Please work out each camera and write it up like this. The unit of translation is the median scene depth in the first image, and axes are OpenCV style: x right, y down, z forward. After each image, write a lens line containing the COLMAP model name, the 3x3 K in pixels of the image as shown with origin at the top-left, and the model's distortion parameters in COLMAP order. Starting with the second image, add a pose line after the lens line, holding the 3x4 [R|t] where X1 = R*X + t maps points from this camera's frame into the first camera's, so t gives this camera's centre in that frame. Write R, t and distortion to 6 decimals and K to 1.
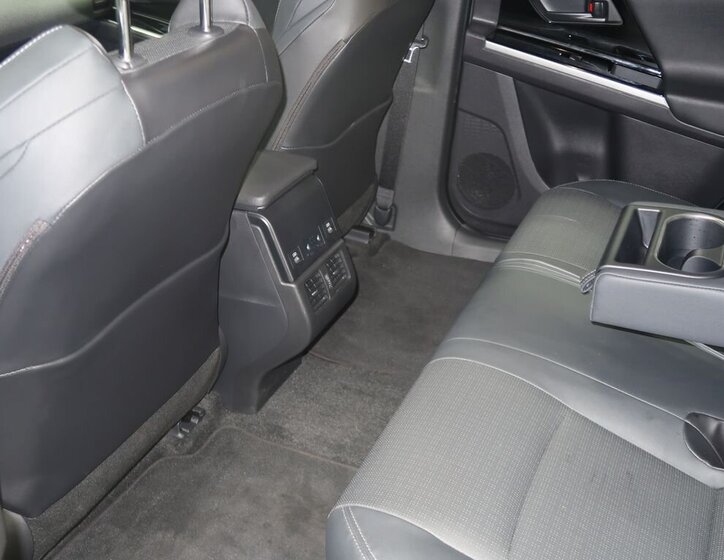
lens RADIAL K [[837.3, 0, 362.1], [0, 837.3, 280.0], [0, 0, 1]] dist [-0.008039, 0.000000]
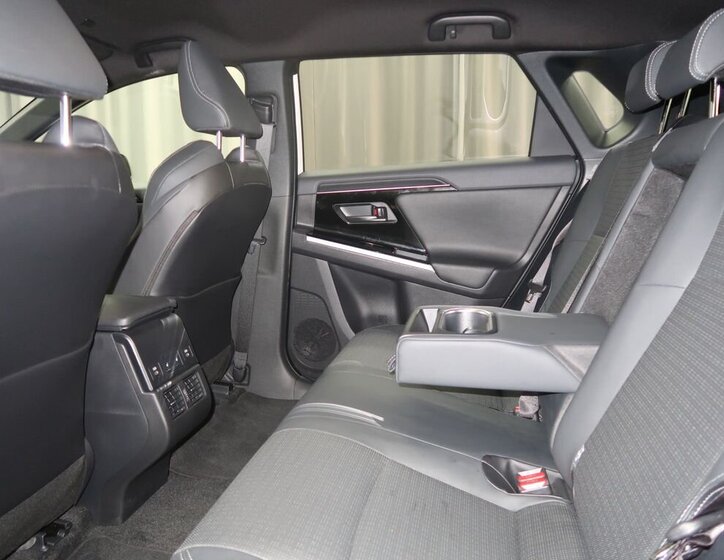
lens RADIAL K [[570.0, 0, 361.7], [0, 570.0, 280.2], [0, 0, 1]] dist [-0.027981, -0.002893]
pose [[0.975268, -0.029818, 0.219004, 0.027947], [0.099037, 0.944774, -0.312399, 0.109013], [-0.197594, 0.326363, 0.924361, 0.123279]]
